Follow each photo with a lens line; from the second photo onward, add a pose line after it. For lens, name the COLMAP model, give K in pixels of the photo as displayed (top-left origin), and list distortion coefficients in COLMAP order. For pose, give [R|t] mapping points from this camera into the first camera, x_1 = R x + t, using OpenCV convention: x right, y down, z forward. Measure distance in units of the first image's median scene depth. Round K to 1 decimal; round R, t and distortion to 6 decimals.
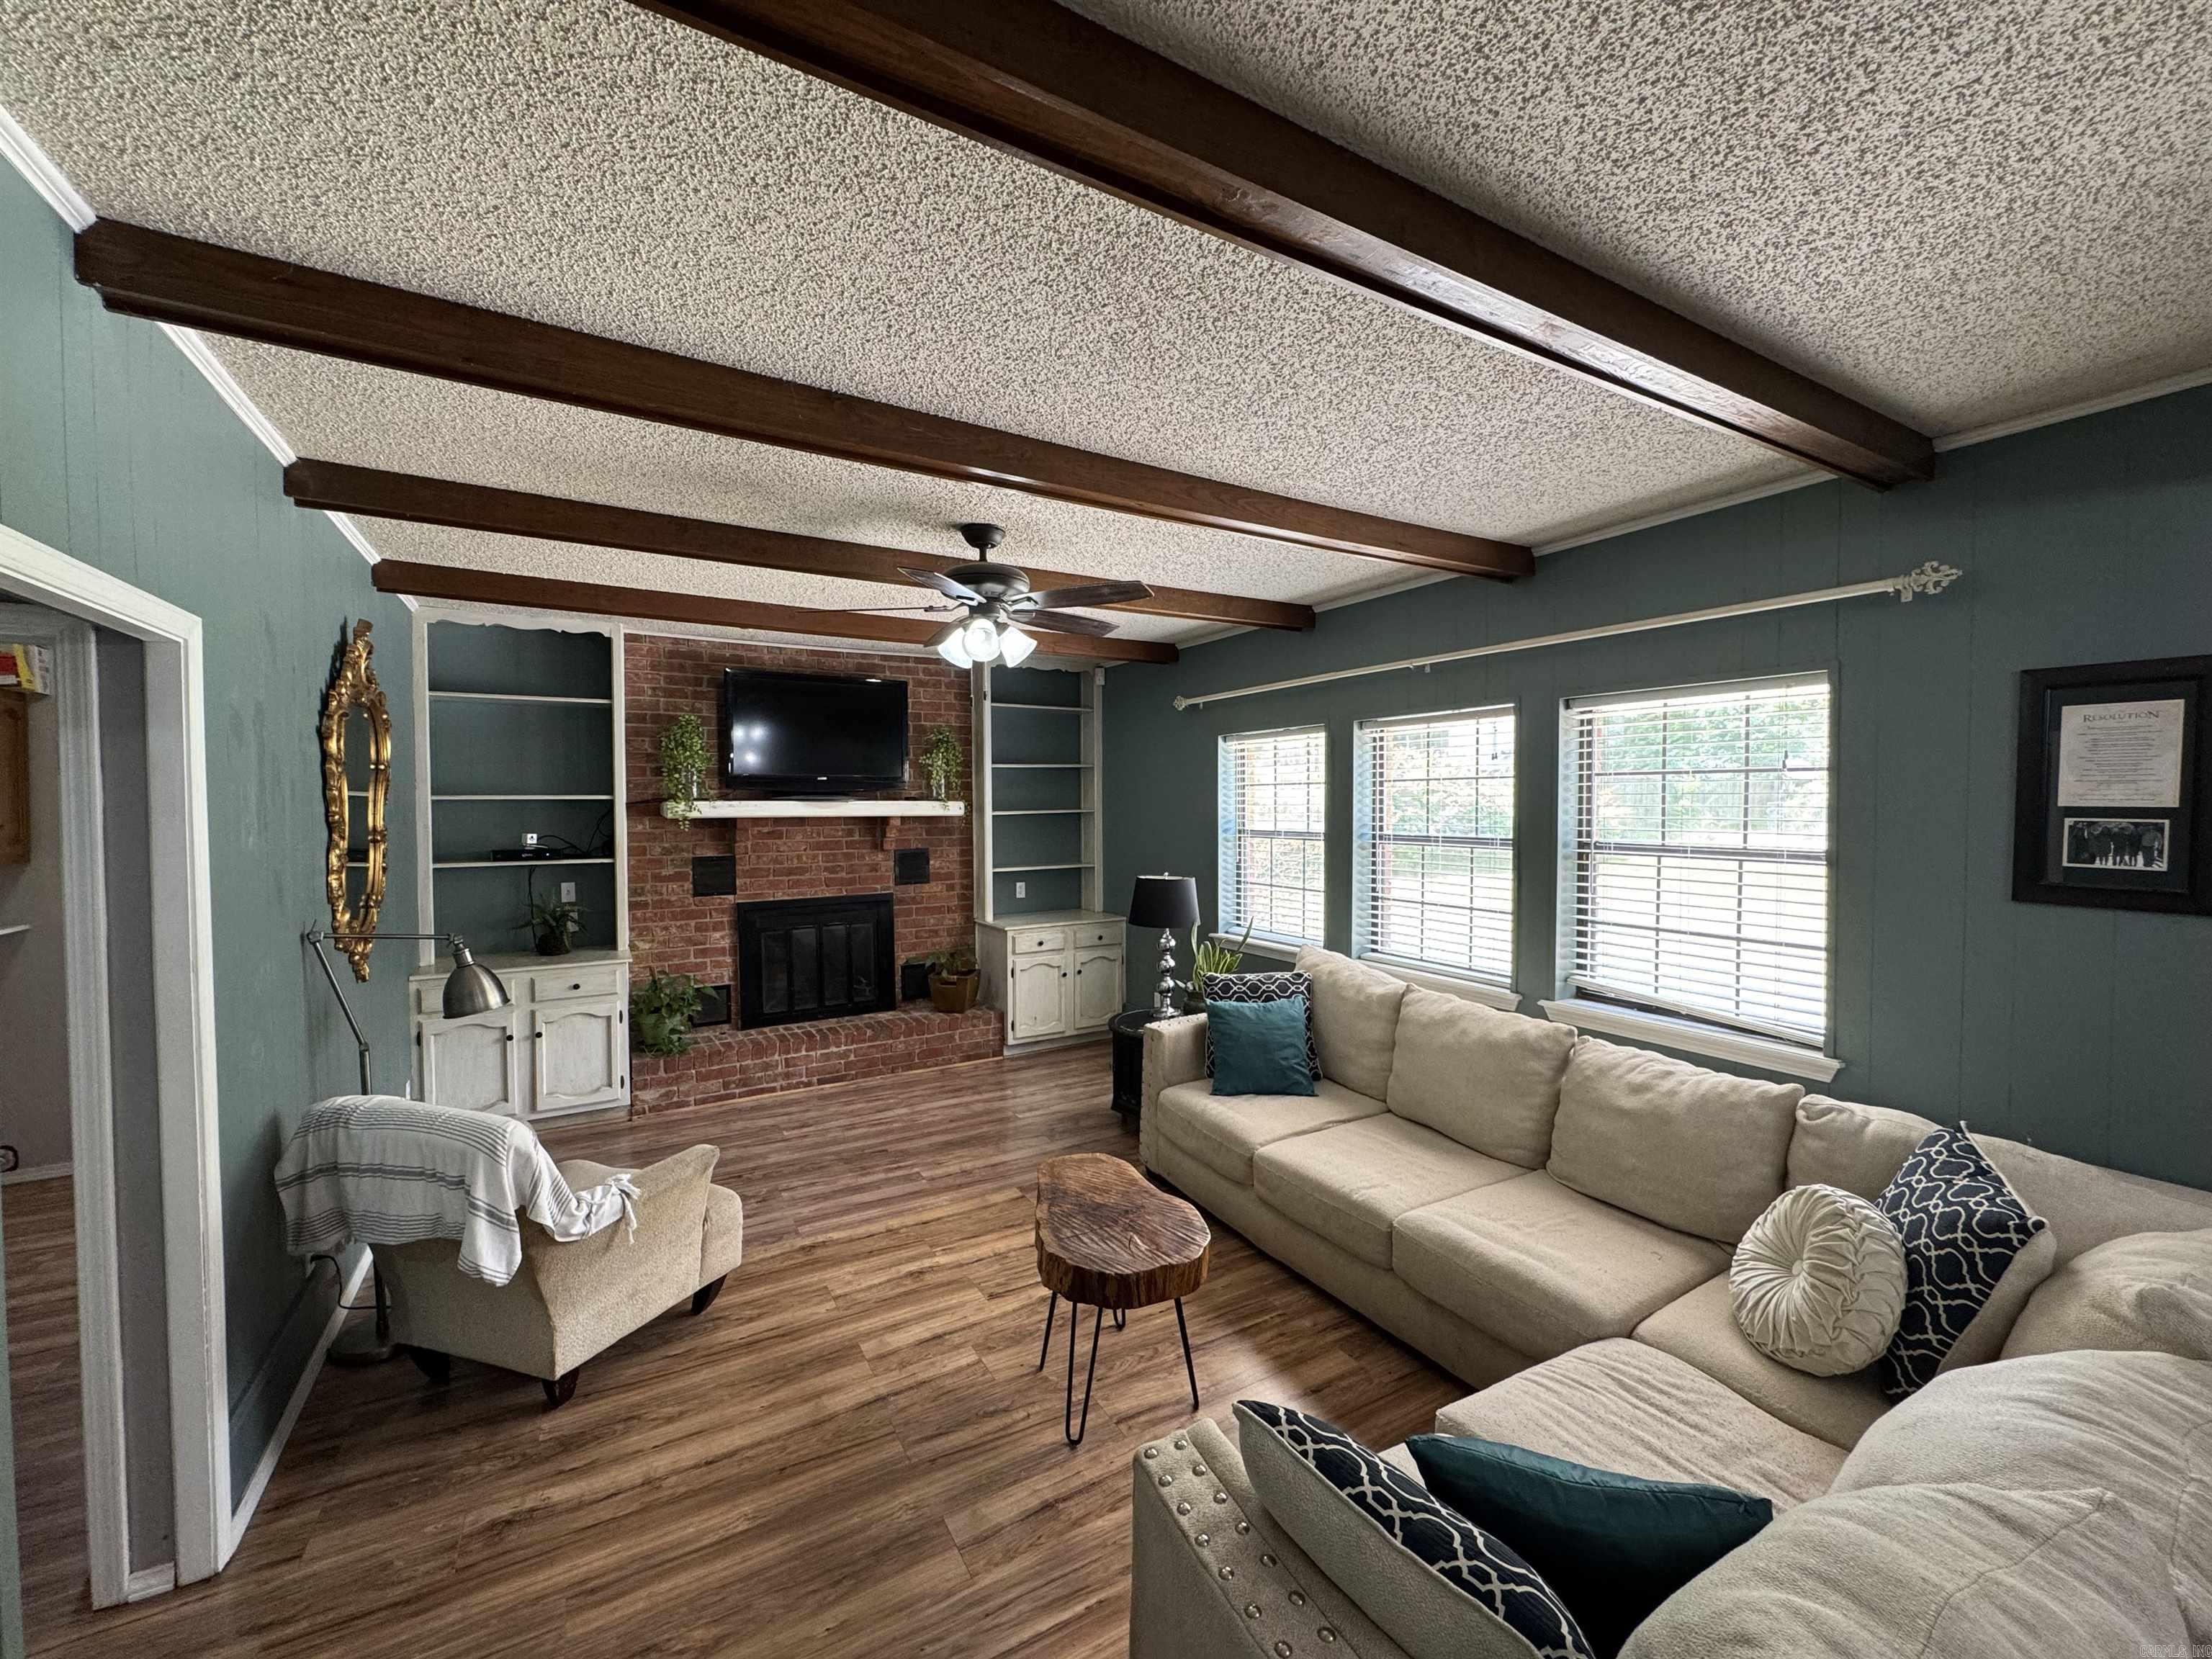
lens RADIAL K [[886.4, 0, 1107.8], [0, 886.4, 828.2], [0, 0, 1]] dist [-0.002182, 0.000739]
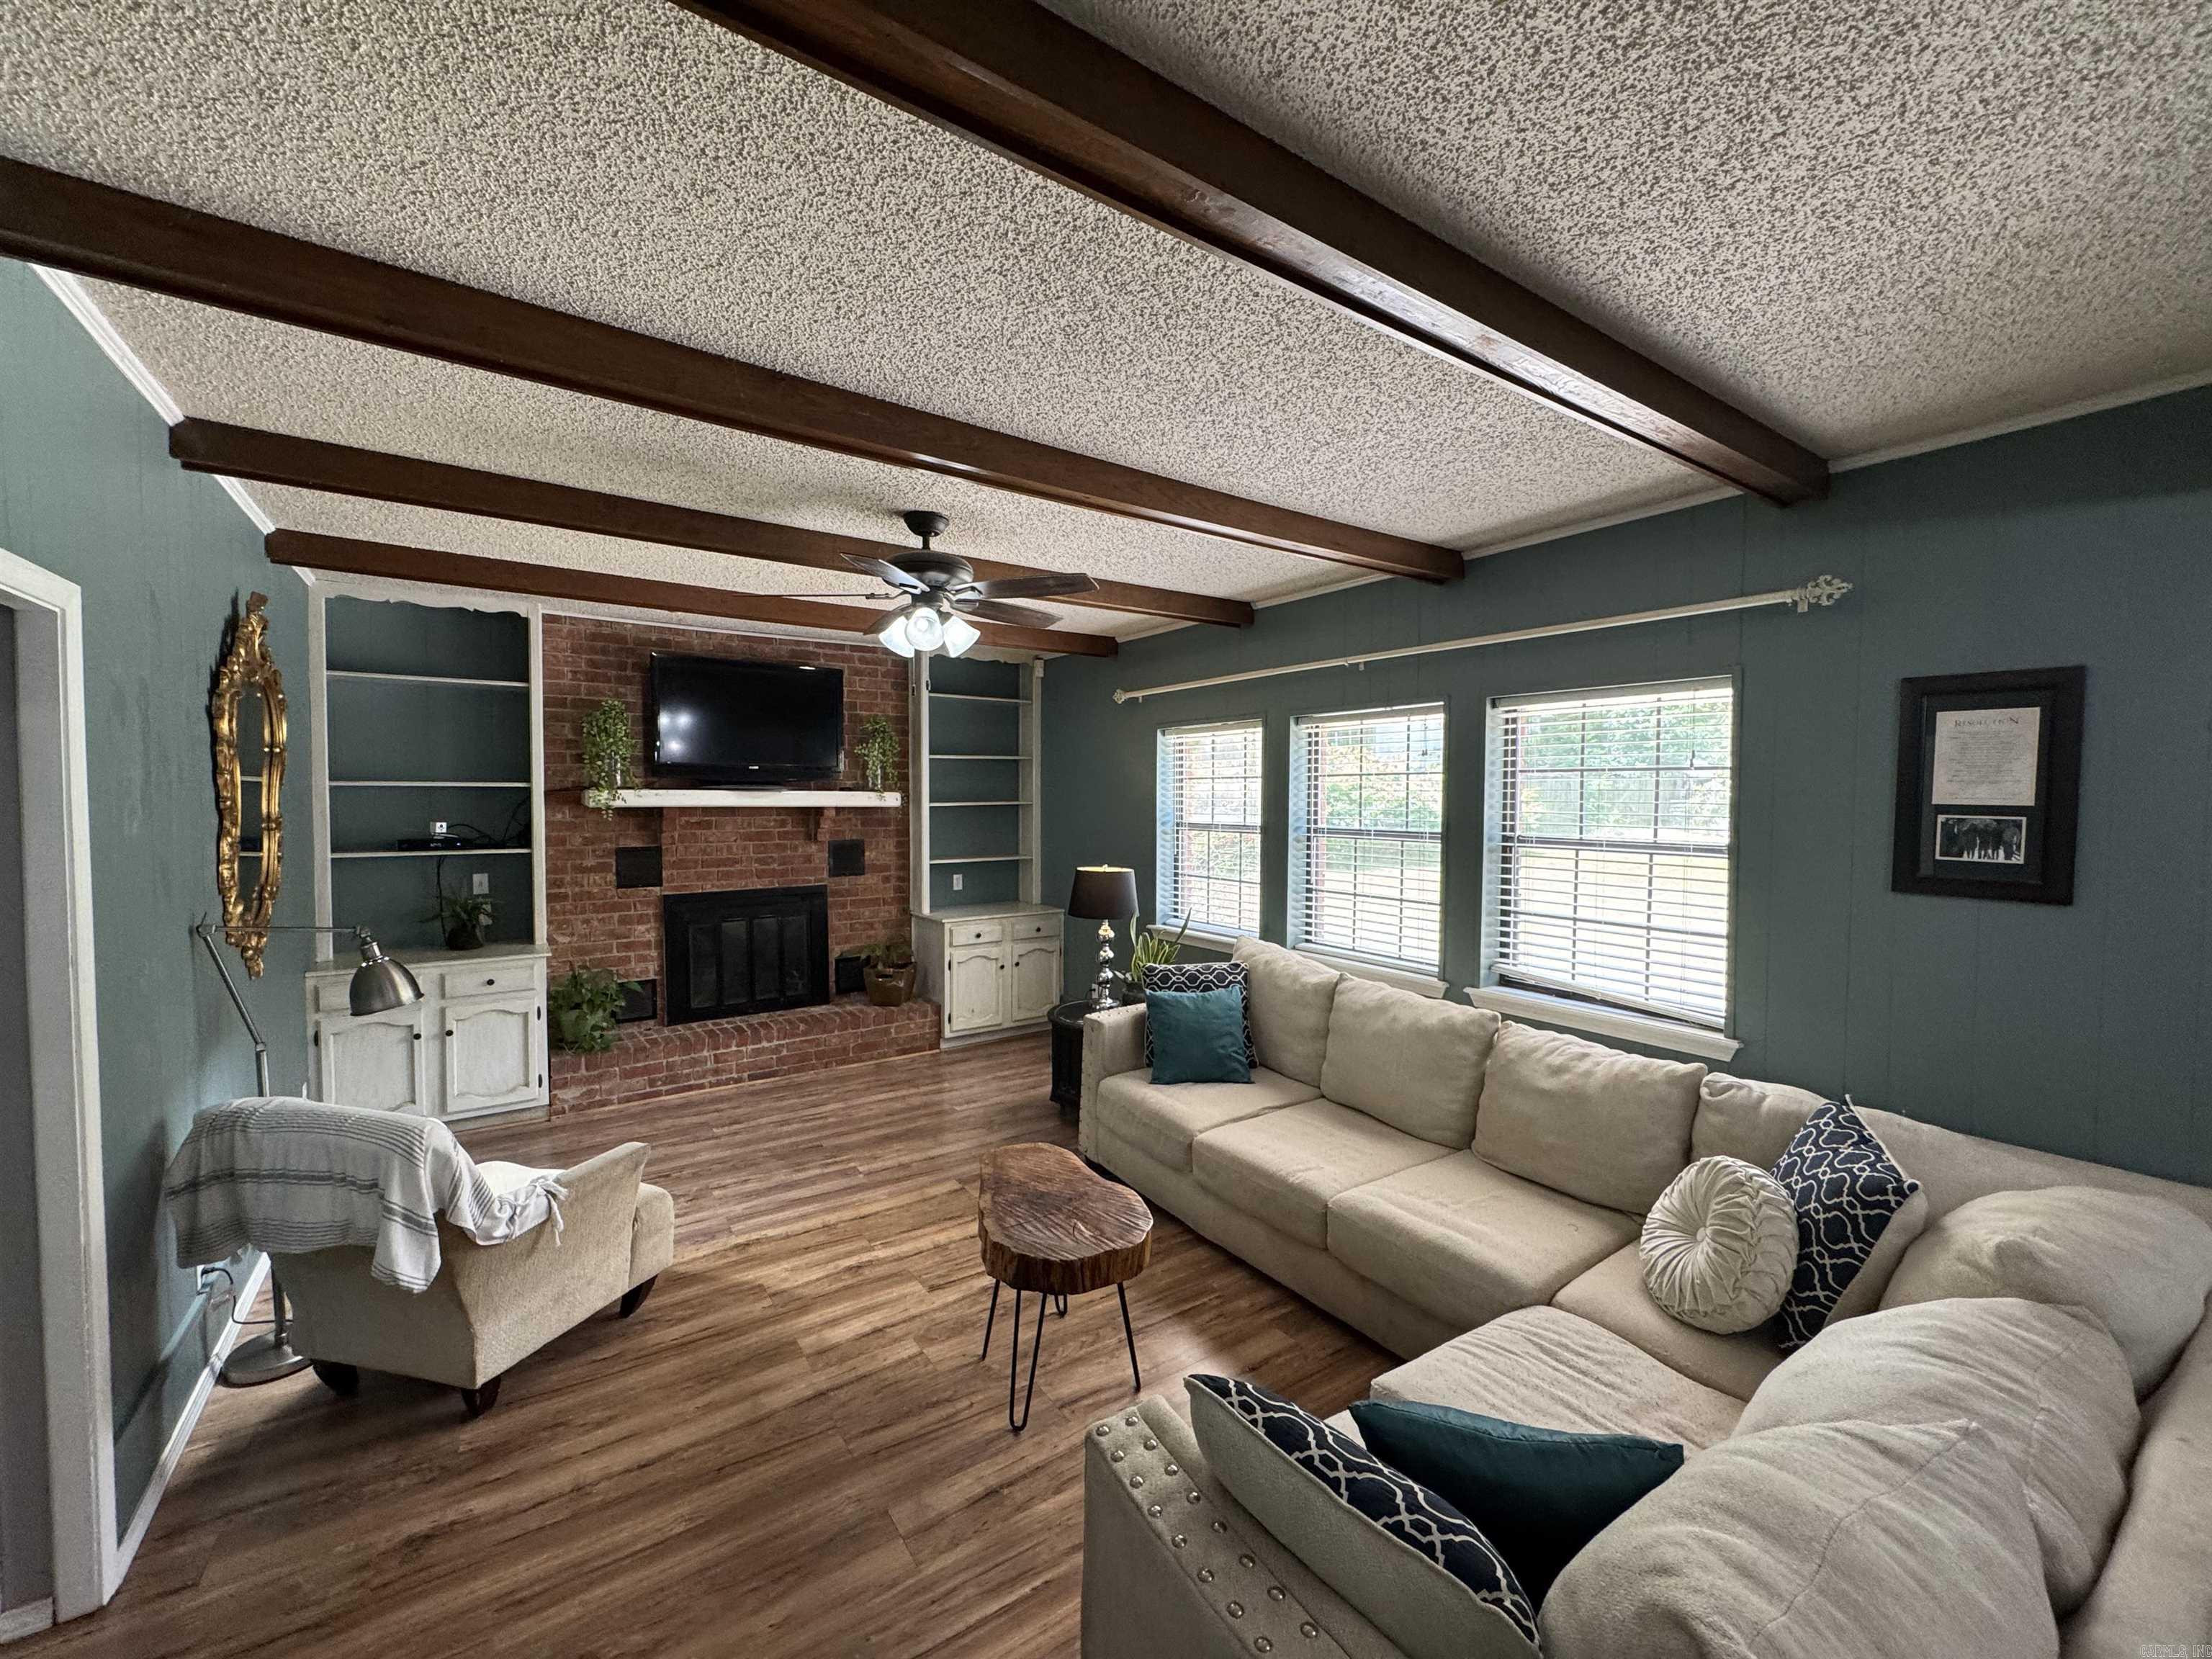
lens RADIAL K [[886.4, 0, 1107.8], [0, 886.4, 828.2], [0, 0, 1]] dist [-0.002182, 0.000739]
pose [[0.997164, 0.005593, 0.075054, -0.010767], [-0.006182, 0.999952, 0.007621, 0.001434], [-0.075007, -0.008064, 0.997150, -0.005169]]
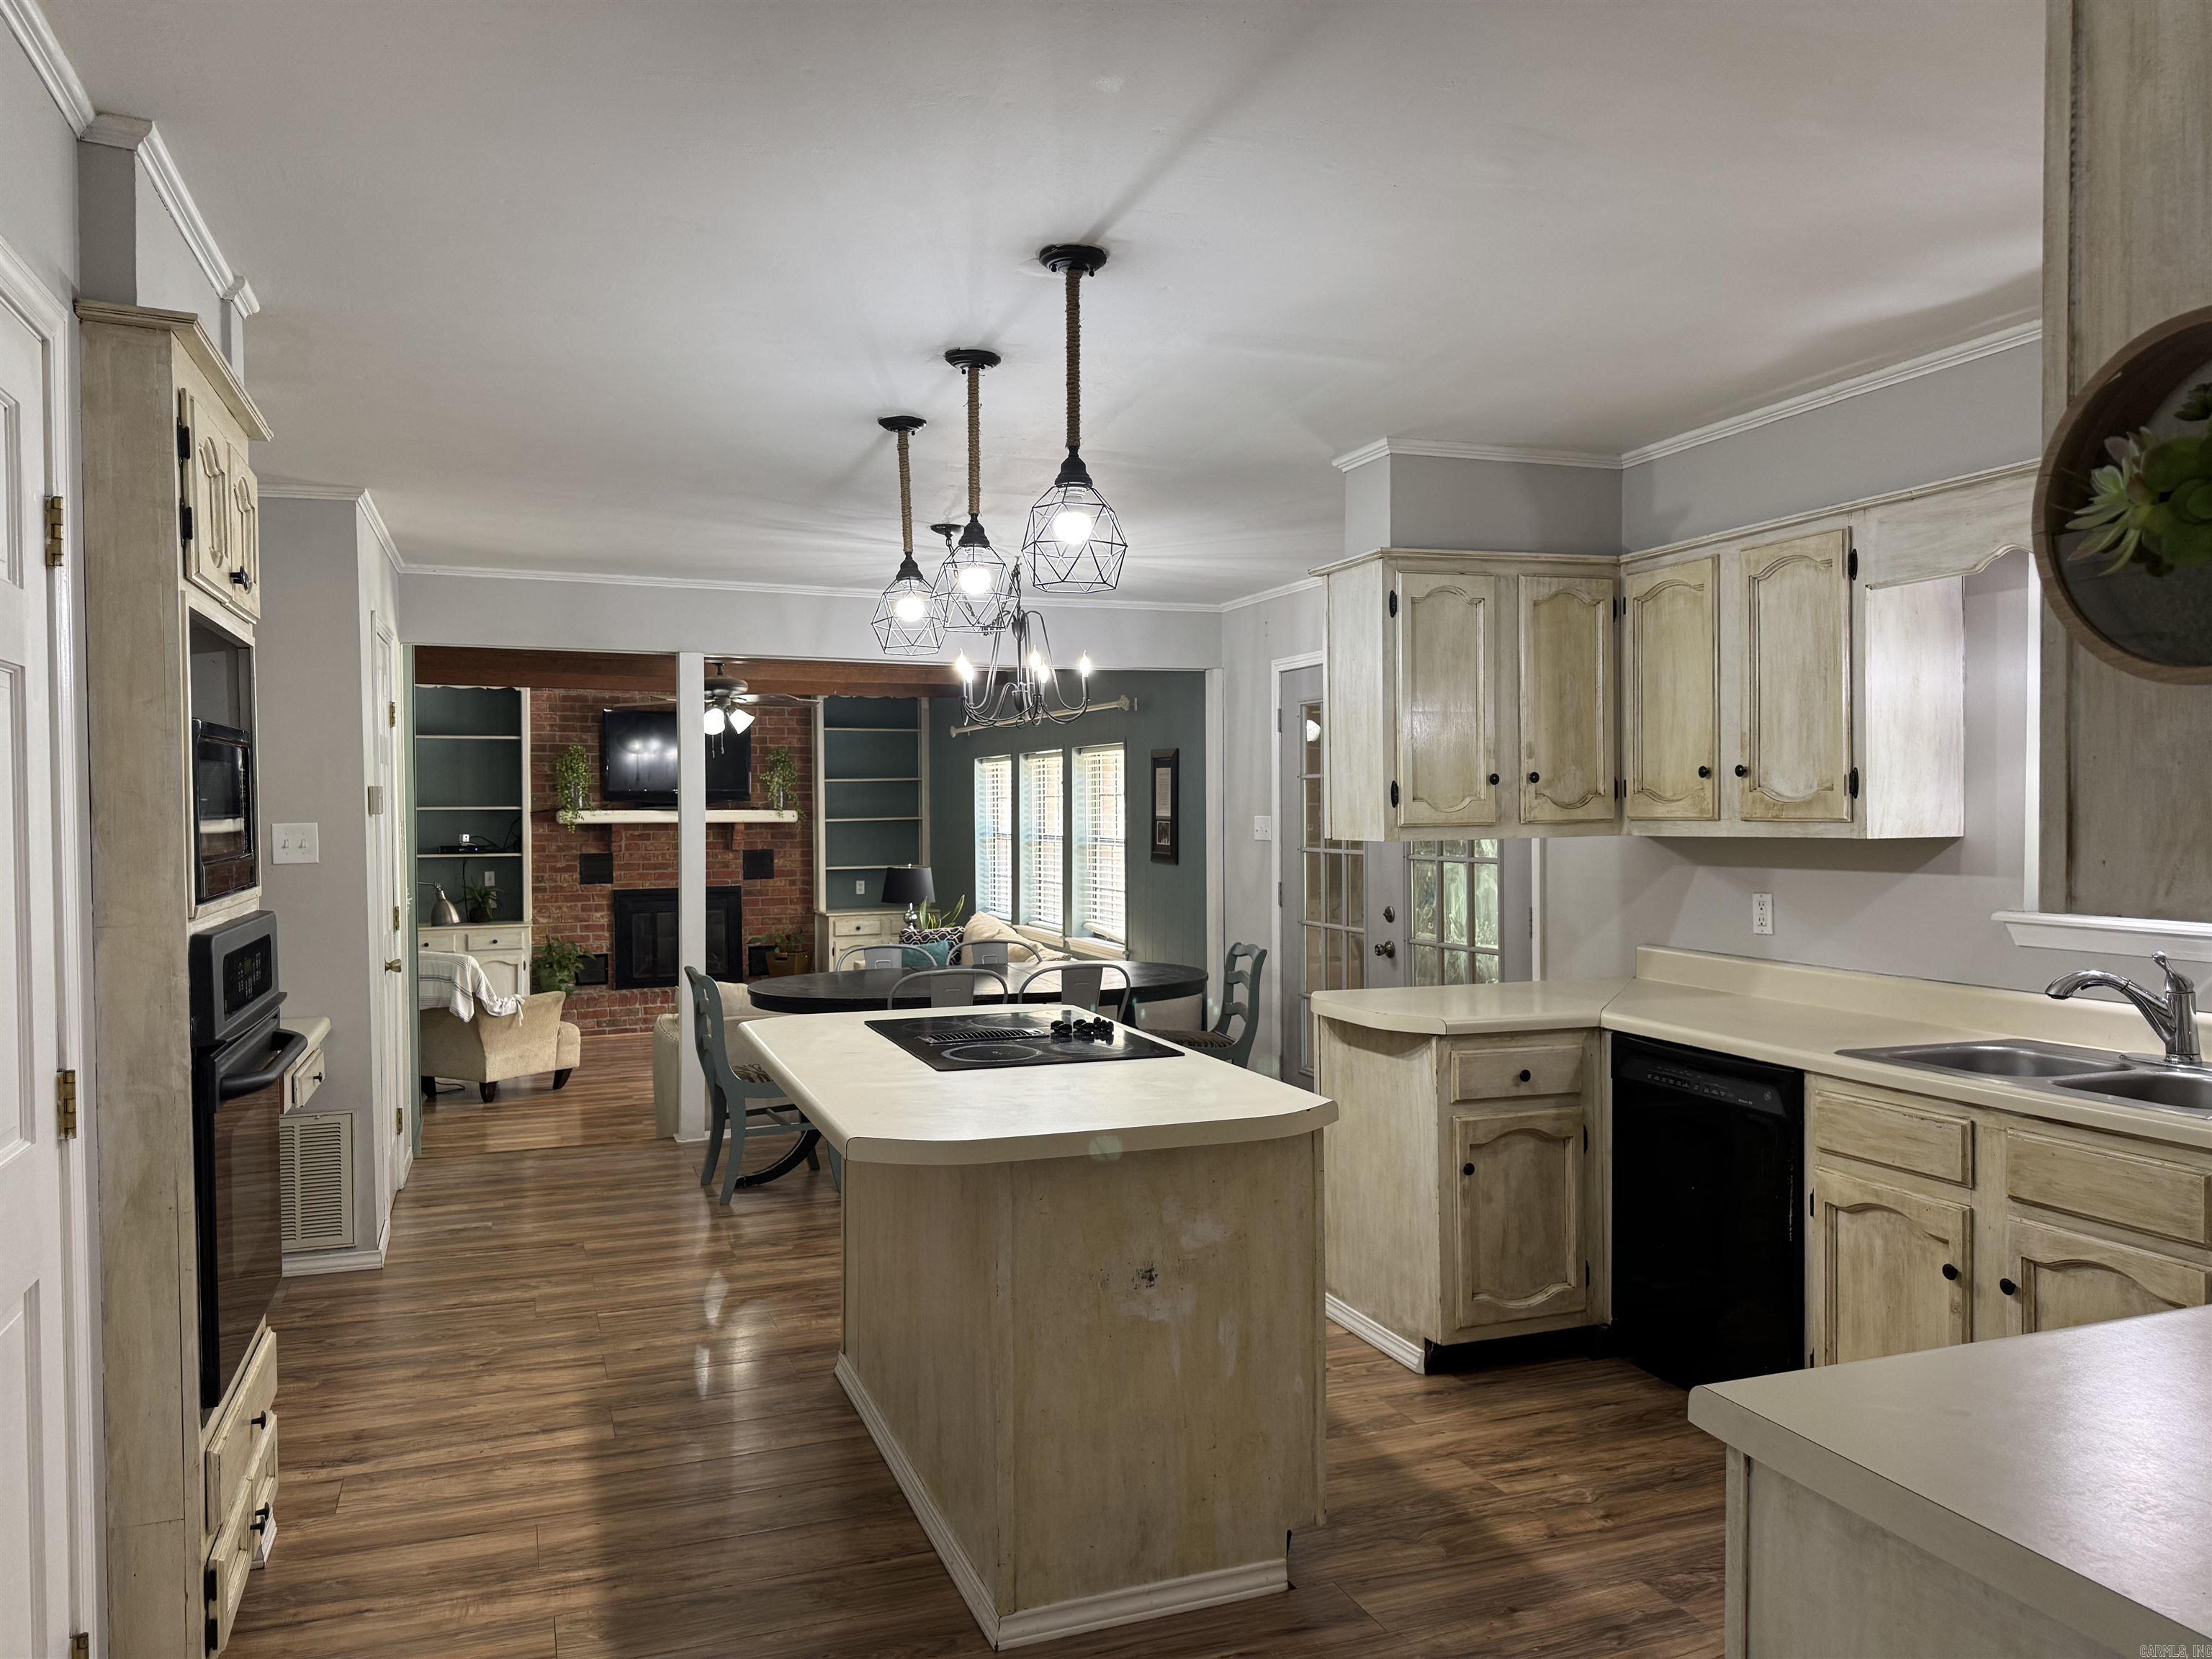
lens RADIAL K [[1535.1, 0, 1106.0], [0, 1535.1, 829.5], [0, 0, 1]] dist [0.164990, -0.389680]
pose [[0.986603, 0.001303, -0.163137, 1.109713], [-0.003326, 0.999921, -0.012127, 0.037631], [0.163109, 0.012507, 0.986529, -1.878382]]
